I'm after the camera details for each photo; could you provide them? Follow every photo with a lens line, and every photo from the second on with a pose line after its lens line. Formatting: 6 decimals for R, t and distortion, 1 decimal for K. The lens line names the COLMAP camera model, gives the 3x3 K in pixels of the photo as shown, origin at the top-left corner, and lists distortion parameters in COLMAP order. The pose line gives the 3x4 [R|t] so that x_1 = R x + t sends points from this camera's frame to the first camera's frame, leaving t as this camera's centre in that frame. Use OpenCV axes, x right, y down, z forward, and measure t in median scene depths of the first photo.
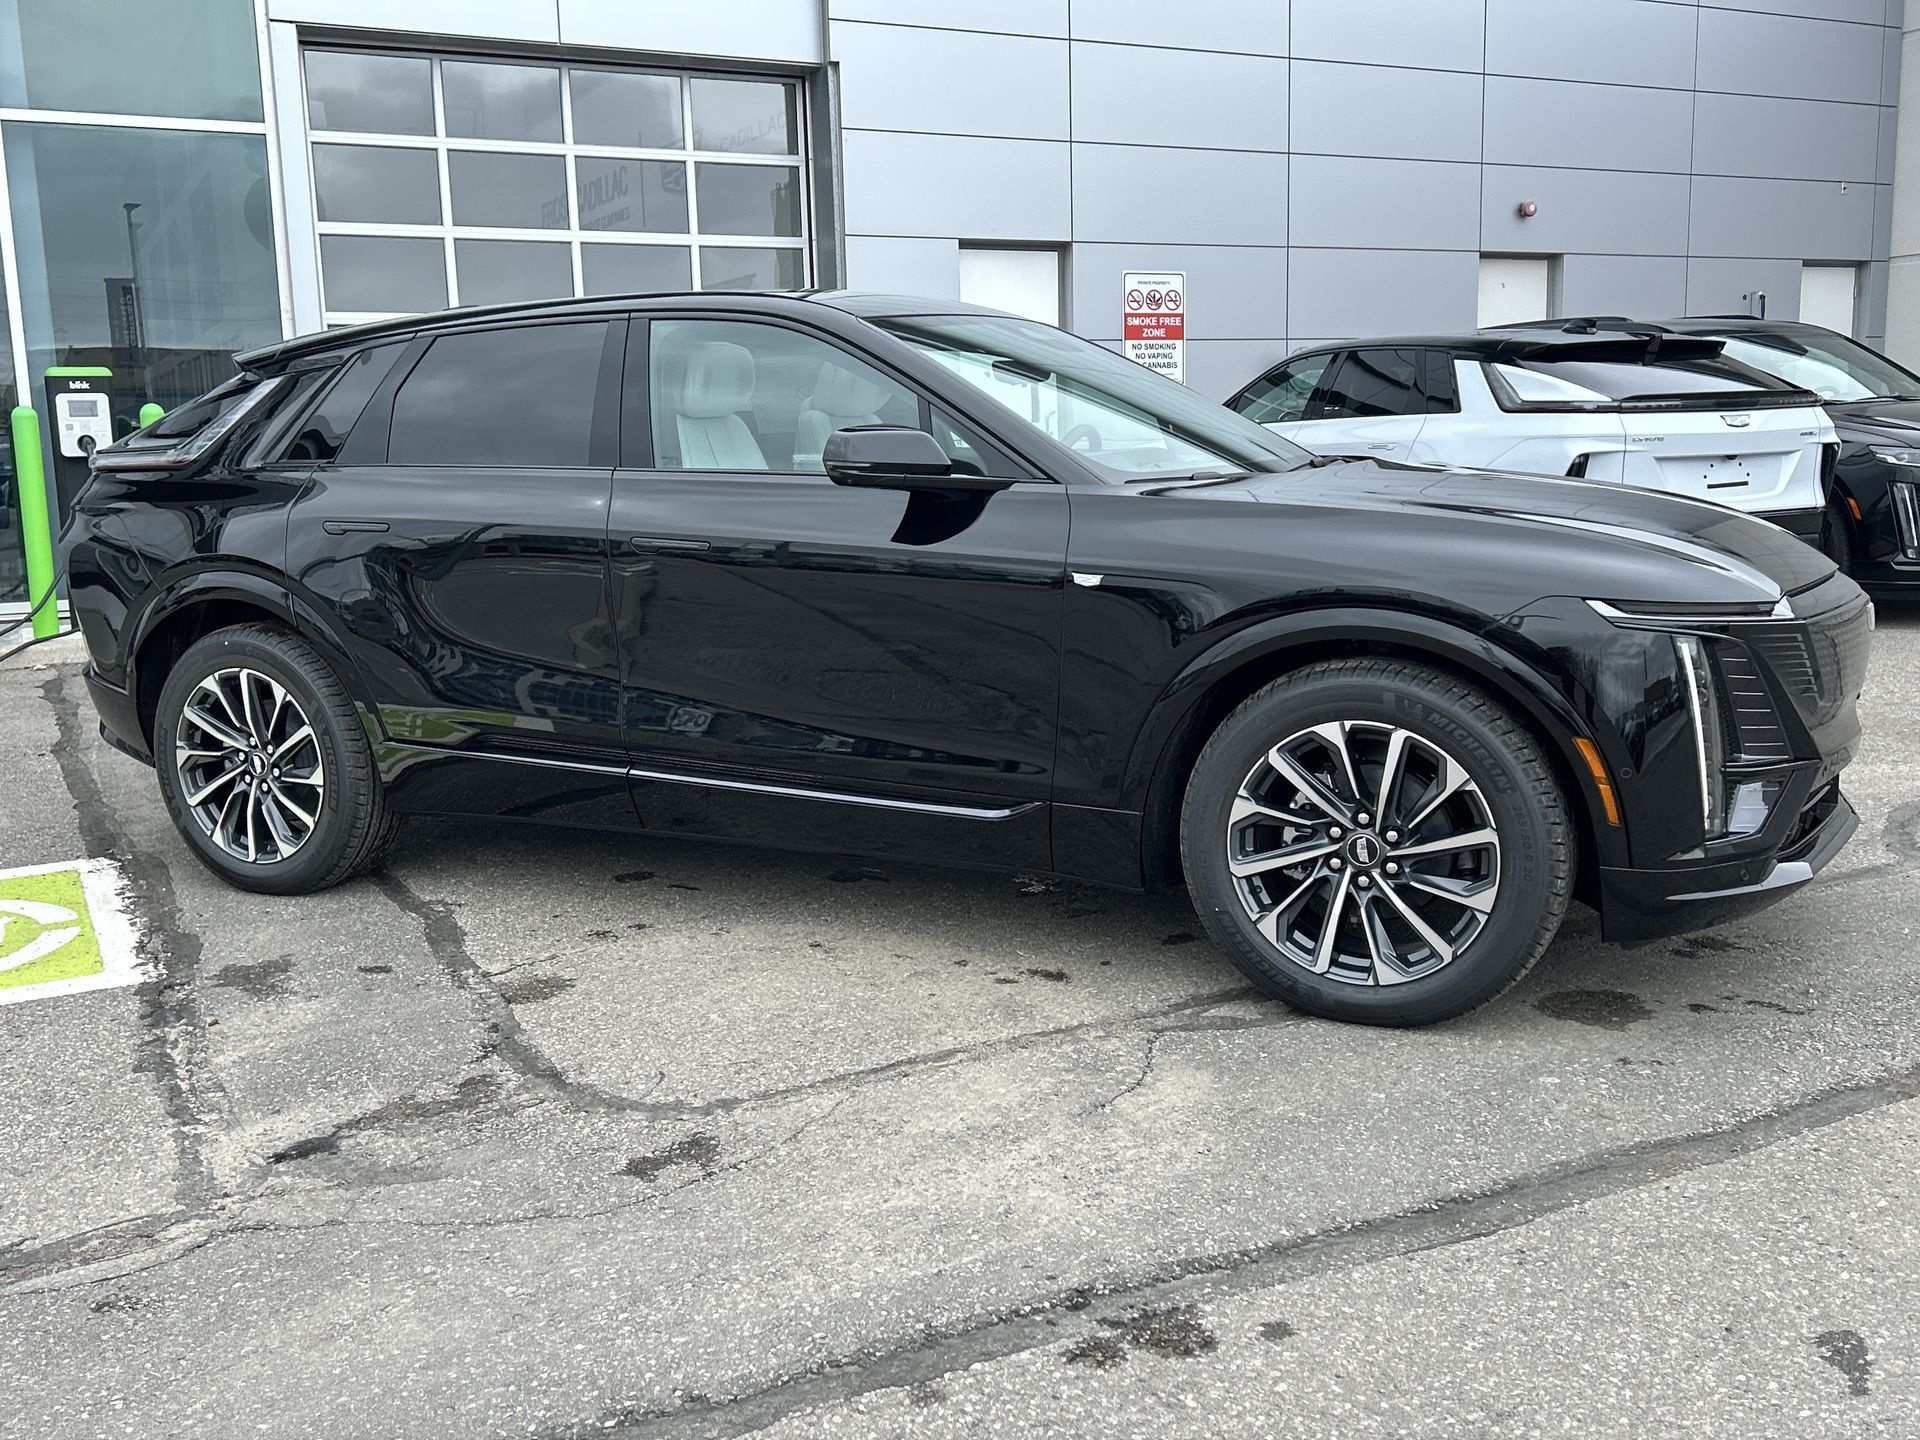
lens RADIAL K [[1838.0, 0, 961.4], [0, 1838.0, 735.8], [0, 0, 1]] dist [0.043858, 0.000000]
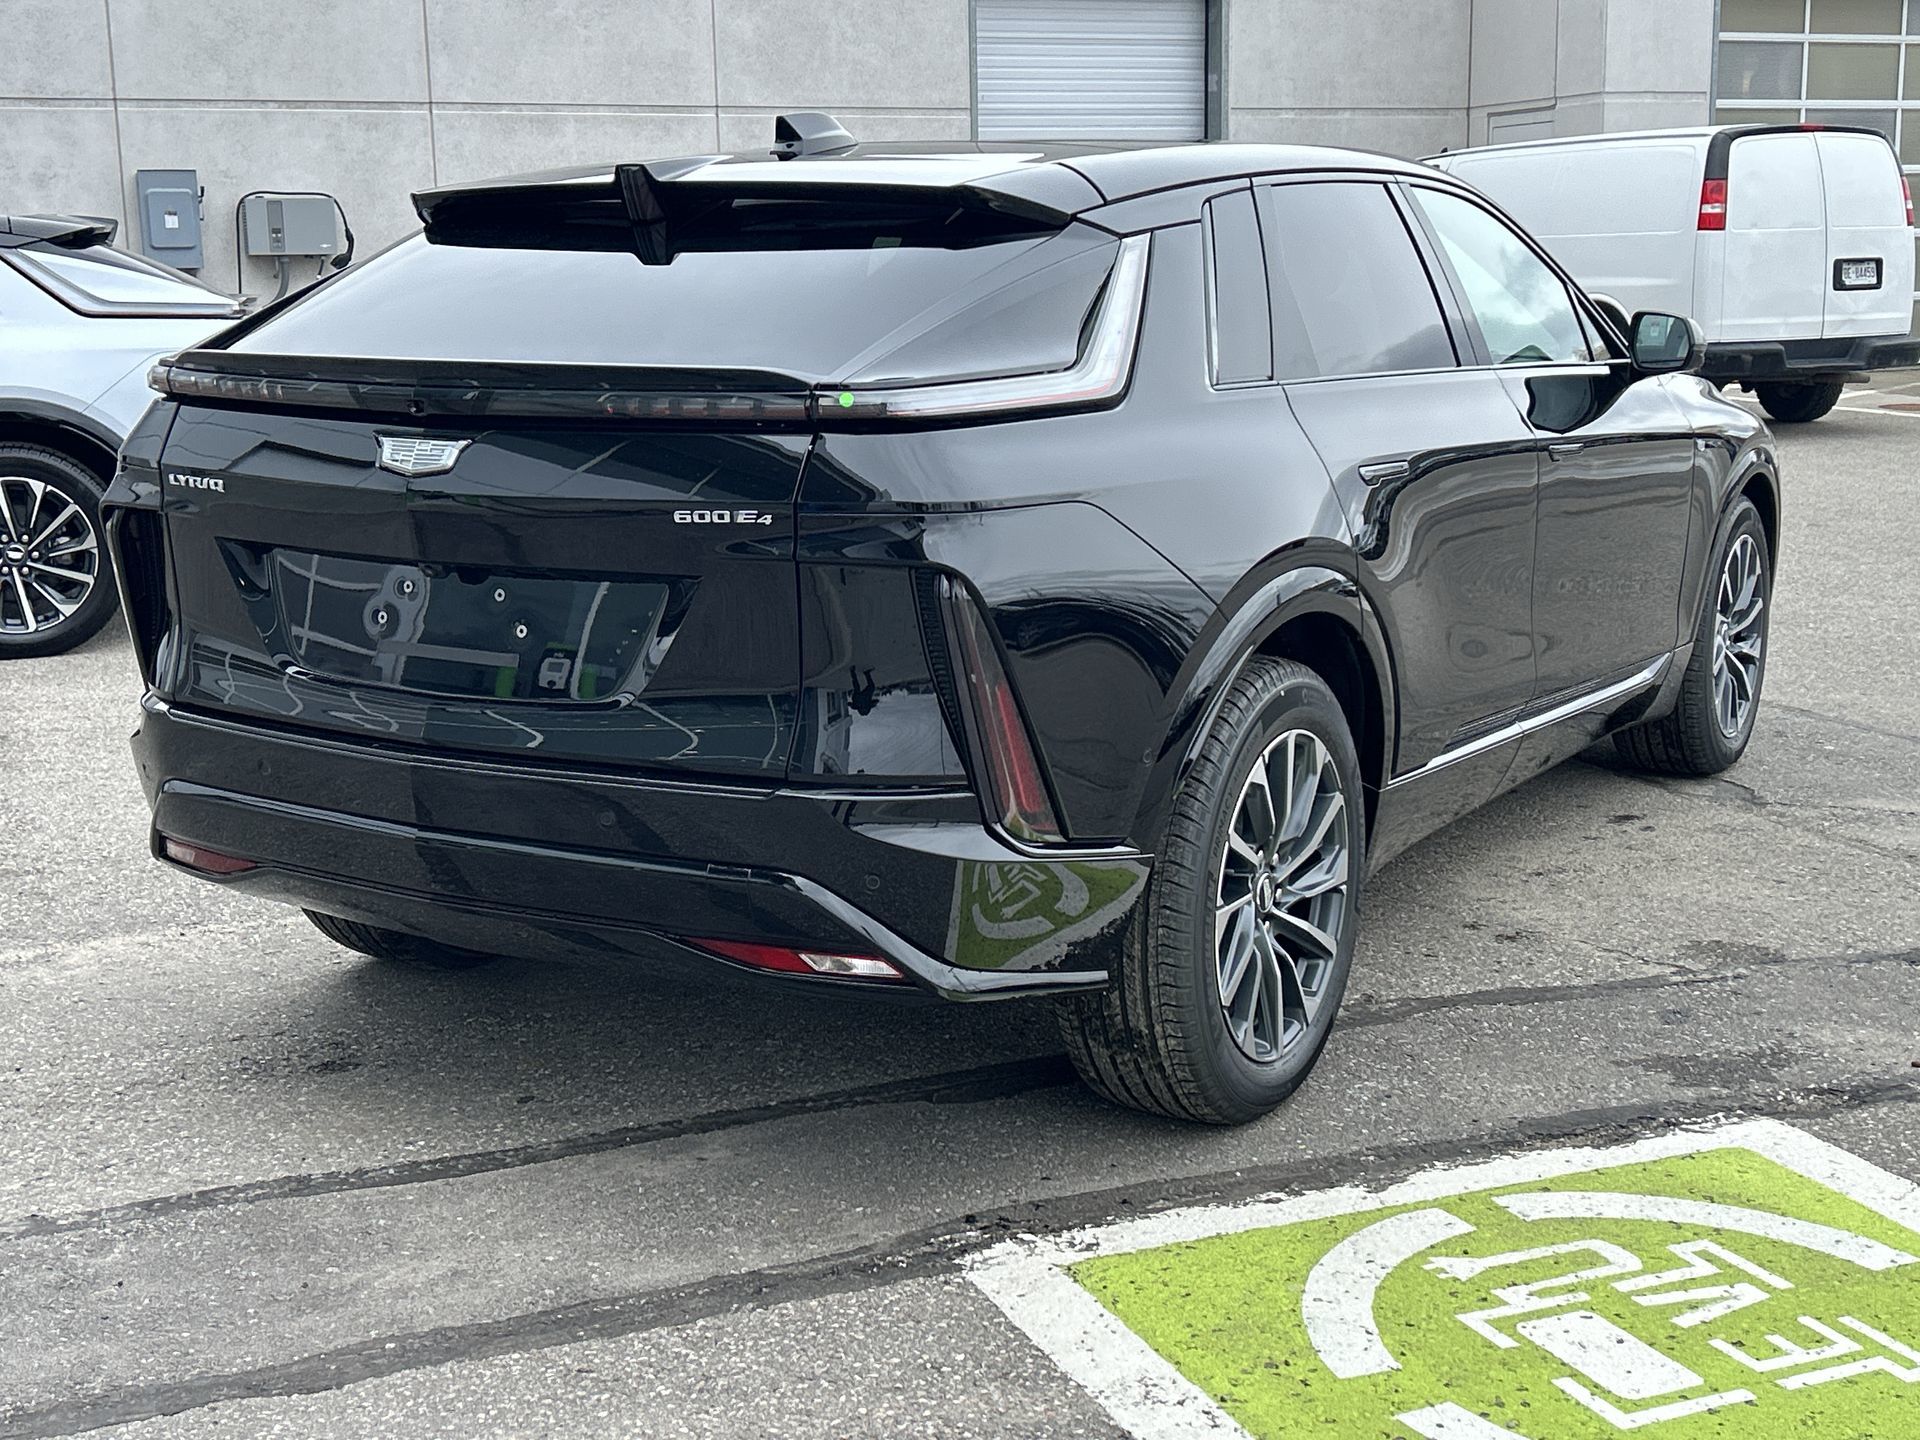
lens RADIAL K [[2447.5, 0, 899.2], [0, 2447.5, 742.3], [0, 0, 1]] dist [0.070765, 0.000000]
pose [[0.085913, -0.164751, 0.982586, -1.325203], [0.179459, 0.972661, 0.147396, -0.193278], [-0.980007, 0.163671, 0.113131, 1.168889]]
